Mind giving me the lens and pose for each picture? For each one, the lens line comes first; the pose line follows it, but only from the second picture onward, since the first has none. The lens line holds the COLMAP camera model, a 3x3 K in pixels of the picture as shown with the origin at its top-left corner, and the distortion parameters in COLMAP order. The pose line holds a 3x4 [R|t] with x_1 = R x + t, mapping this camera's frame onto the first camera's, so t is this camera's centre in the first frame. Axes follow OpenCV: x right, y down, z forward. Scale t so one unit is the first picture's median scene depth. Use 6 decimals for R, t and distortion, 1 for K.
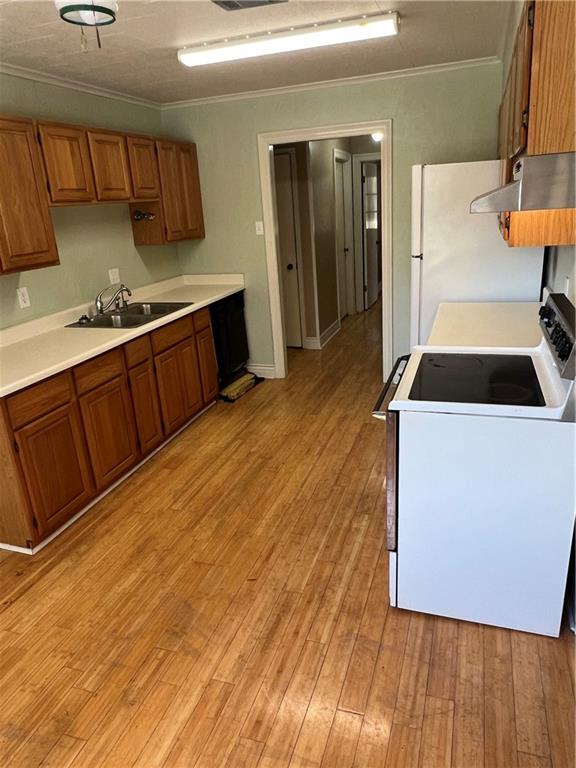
lens RADIAL K [[540.9, 0, 290.4], [0, 540.9, 384.9], [0, 0, 1]] dist [-0.005271, 0.013276]
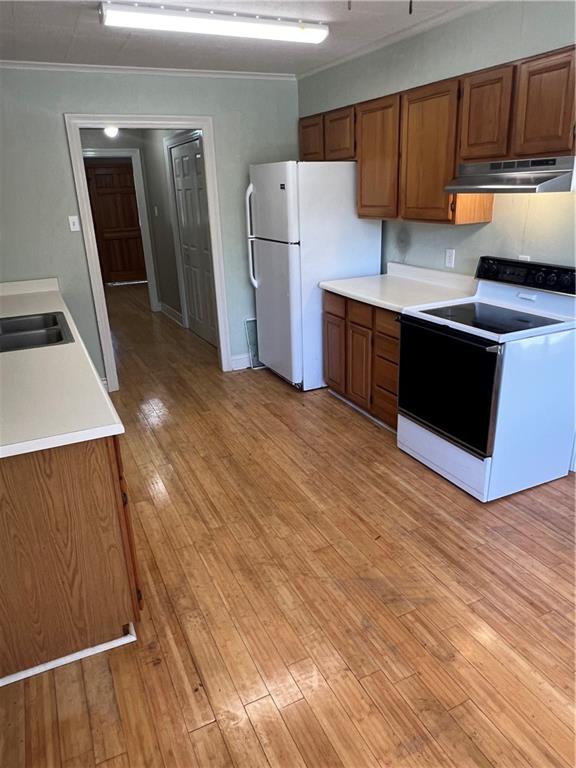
lens RADIAL K [[540.9, 0, 291.9], [0, 540.9, 382.8], [0, 0, 1]] dist [-0.005271, 0.013276]
pose [[0.717969, -0.201660, 0.666223, -0.774714], [0.215533, 0.974482, 0.062693, -0.036208], [-0.661865, 0.098581, 0.743112, 0.270138]]
